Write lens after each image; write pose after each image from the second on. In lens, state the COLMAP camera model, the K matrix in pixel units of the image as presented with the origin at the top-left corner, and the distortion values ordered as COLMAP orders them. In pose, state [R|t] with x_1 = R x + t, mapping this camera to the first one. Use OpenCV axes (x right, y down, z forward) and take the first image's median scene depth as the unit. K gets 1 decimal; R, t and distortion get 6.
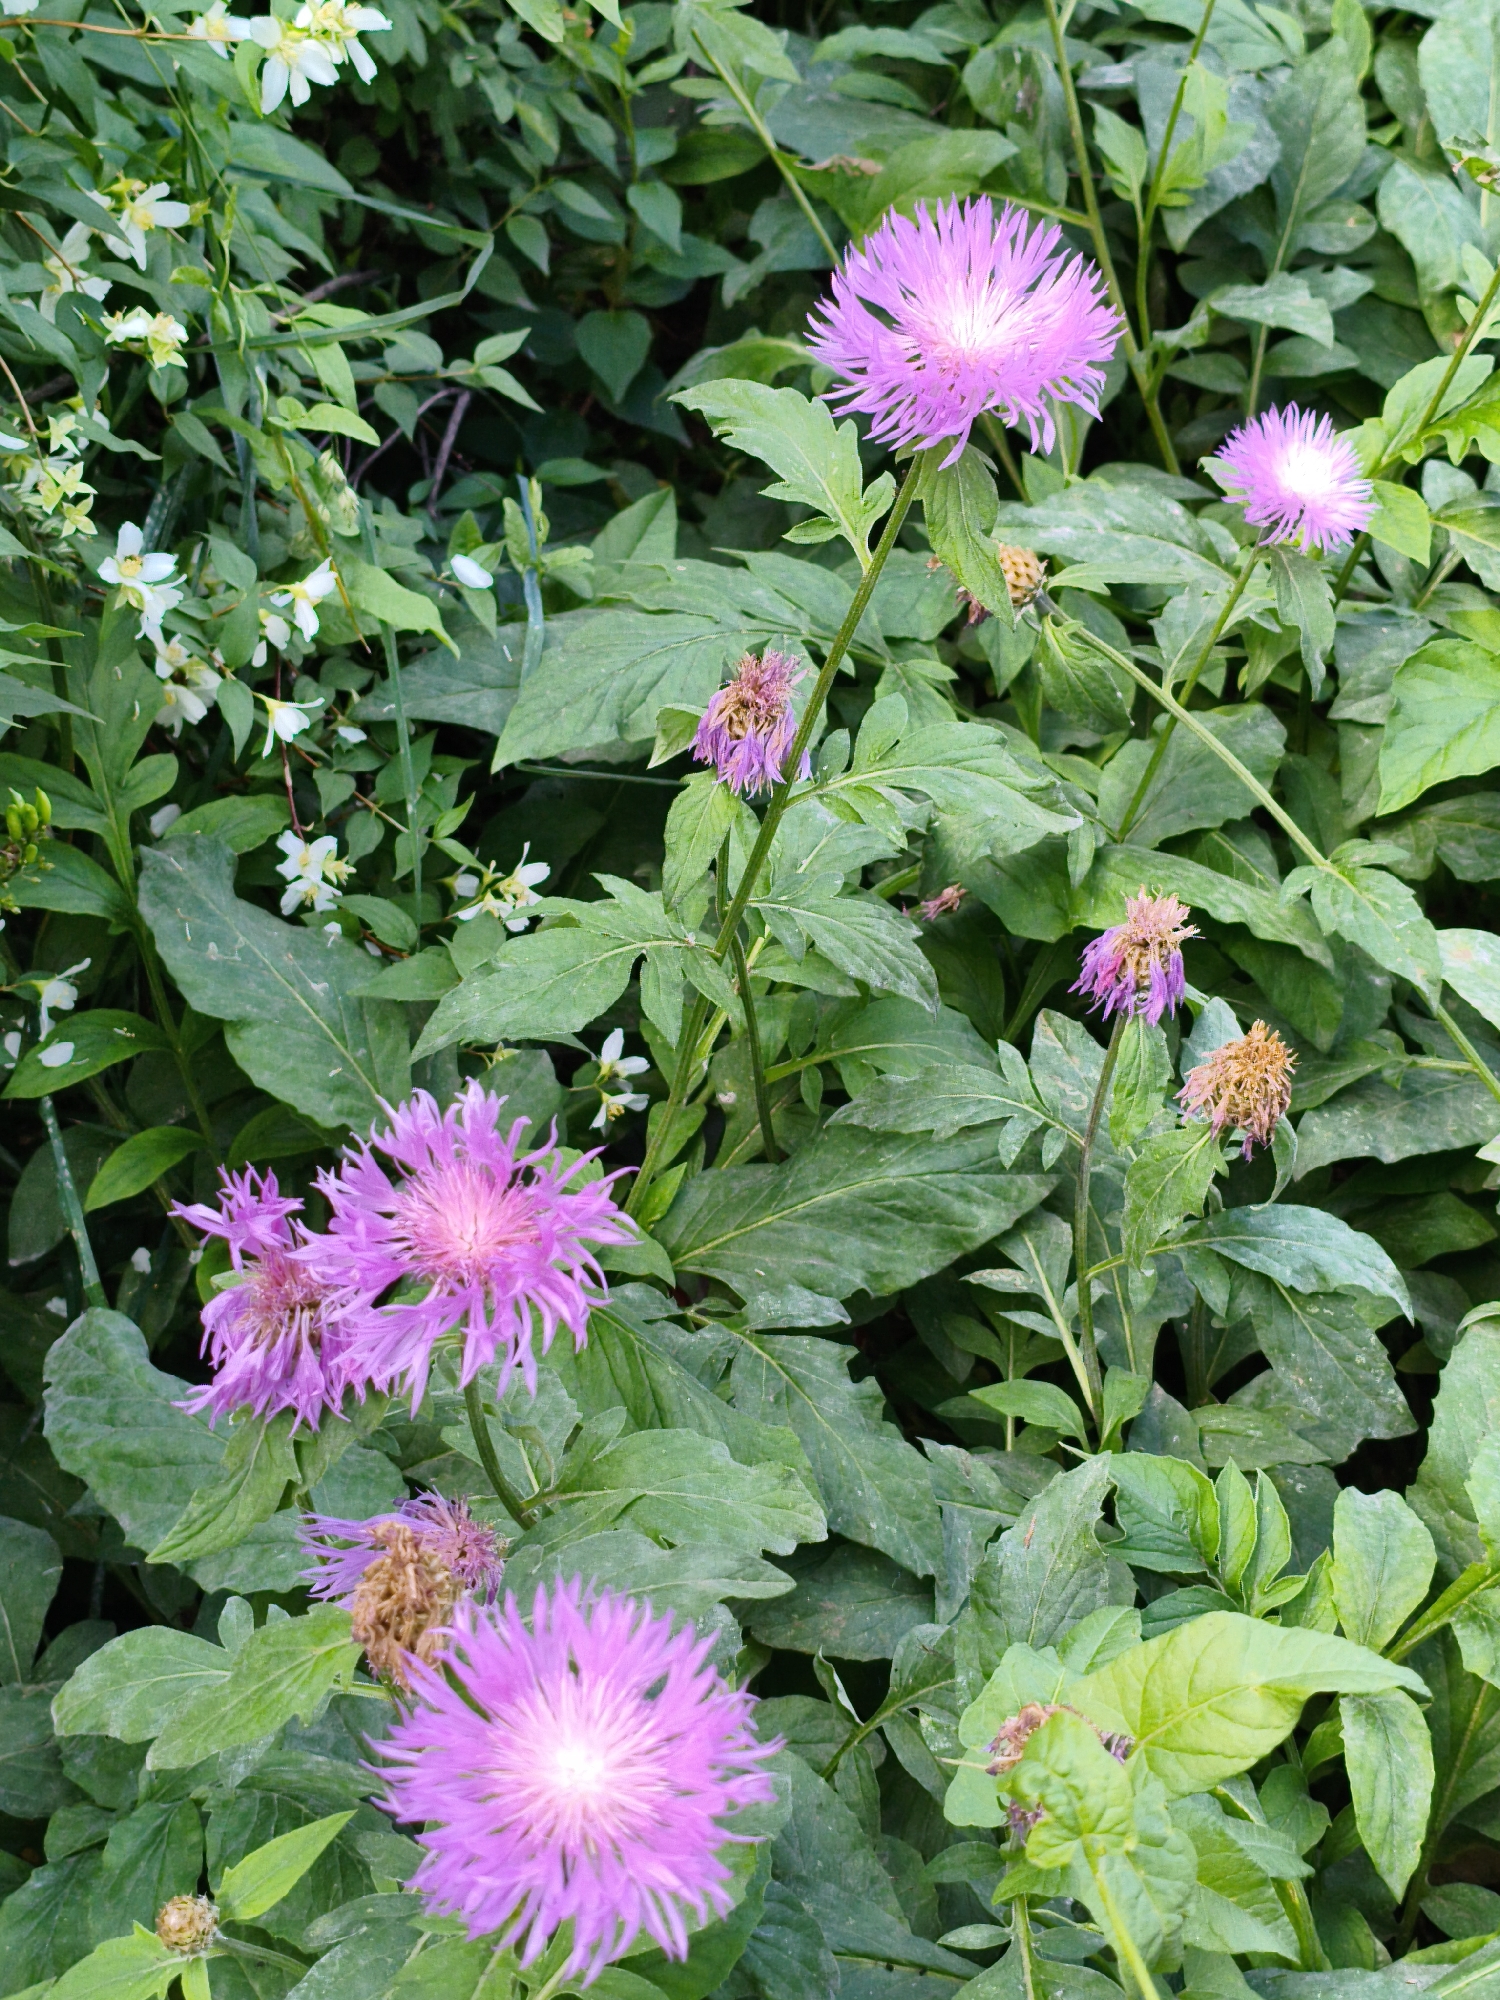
lens RADIAL K [[3060.8, 0, 750.0], [0, 3060.8, 1000.0], [0, 0, 1]] dist [-0.200875, 0.640665]
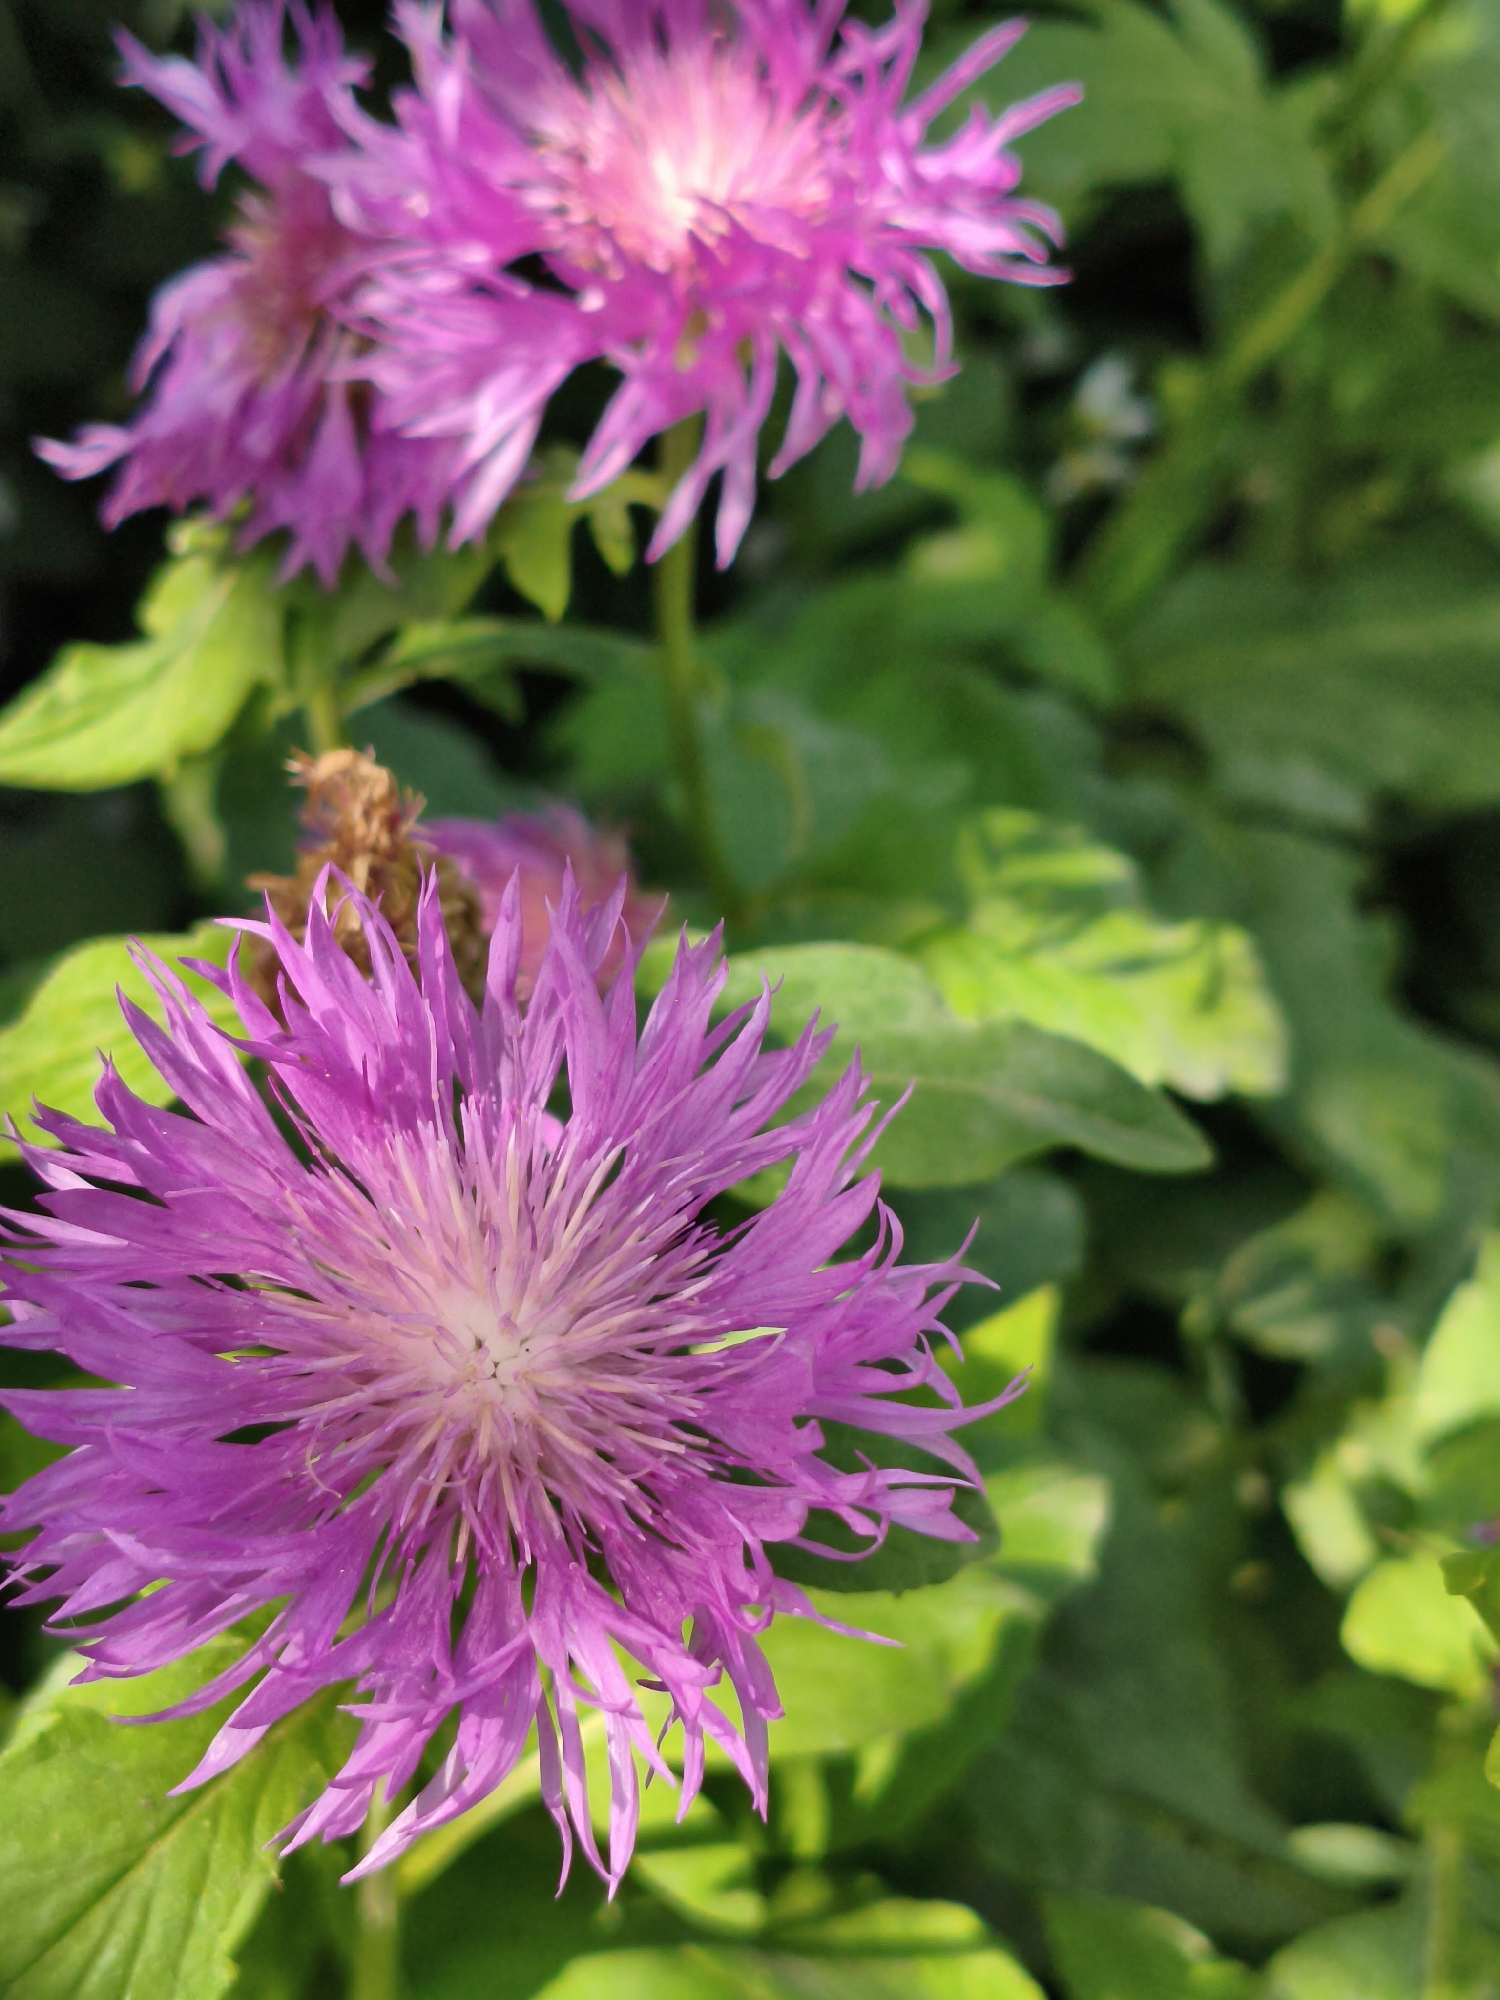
lens RADIAL K [[3060.8, 0, 750.0], [0, 3060.8, 1000.0], [0, 0, 1]] dist [-0.200875, 0.640665]
pose [[0.962316, 0.231993, -0.141872, 0.006064], [-0.215380, 0.968731, 0.123174, 0.096161], [0.166011, -0.087976, 0.982192, 0.385421]]
